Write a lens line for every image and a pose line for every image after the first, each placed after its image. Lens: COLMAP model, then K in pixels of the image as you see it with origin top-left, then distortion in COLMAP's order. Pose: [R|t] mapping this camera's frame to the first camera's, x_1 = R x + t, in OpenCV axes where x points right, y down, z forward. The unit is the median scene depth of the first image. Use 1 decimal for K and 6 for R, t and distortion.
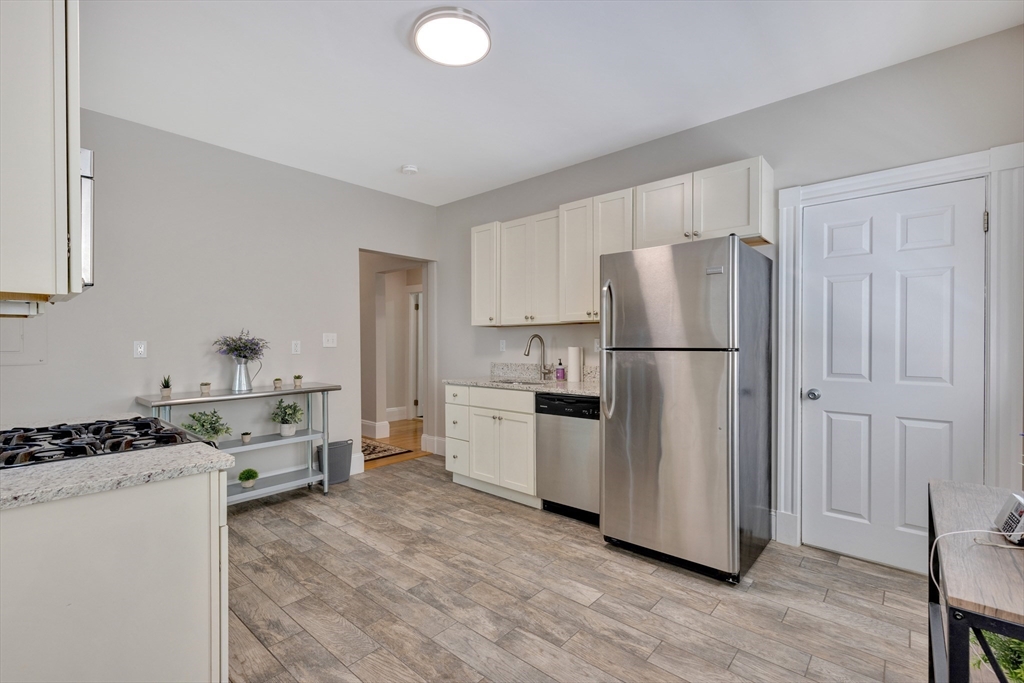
lens RADIAL K [[456.8, 0, 512.0], [0, 456.8, 341.5], [0, 0, 1]] dist [0.002507, 0.000094]
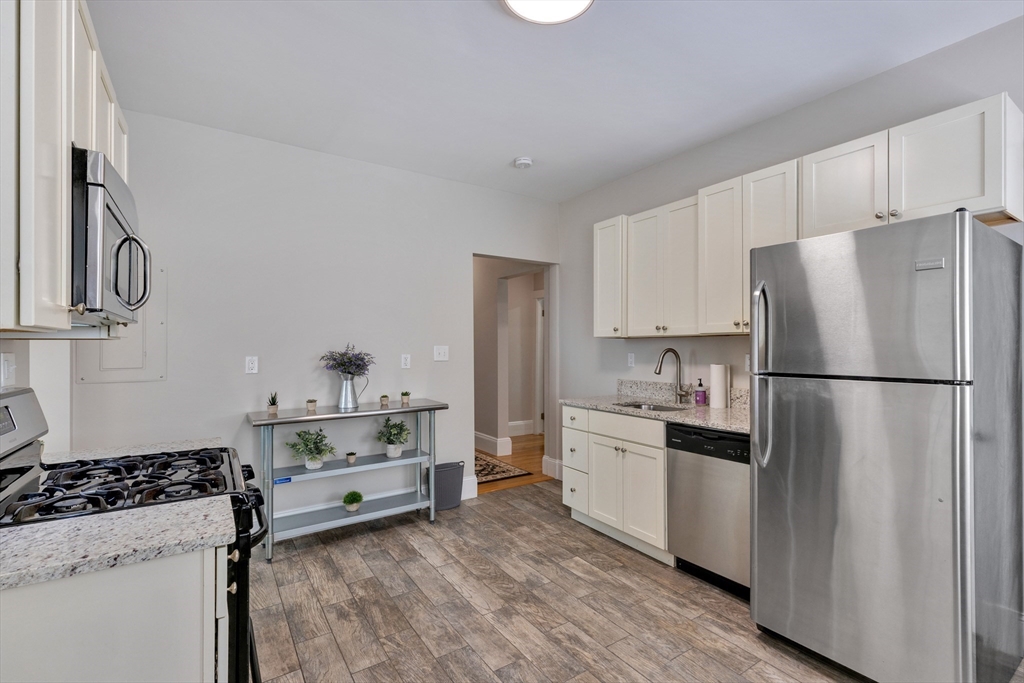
lens RADIAL K [[472.7, 0, 548.0], [0, 472.7, 339.8], [0, 0, 1]] dist [0.000991, -0.000246]
pose [[0.973891, -0.000311, -0.227017, 0.037726], [-0.002052, 0.999946, -0.010173, -0.025477], [0.227008, 0.010373, 0.973838, 0.137624]]
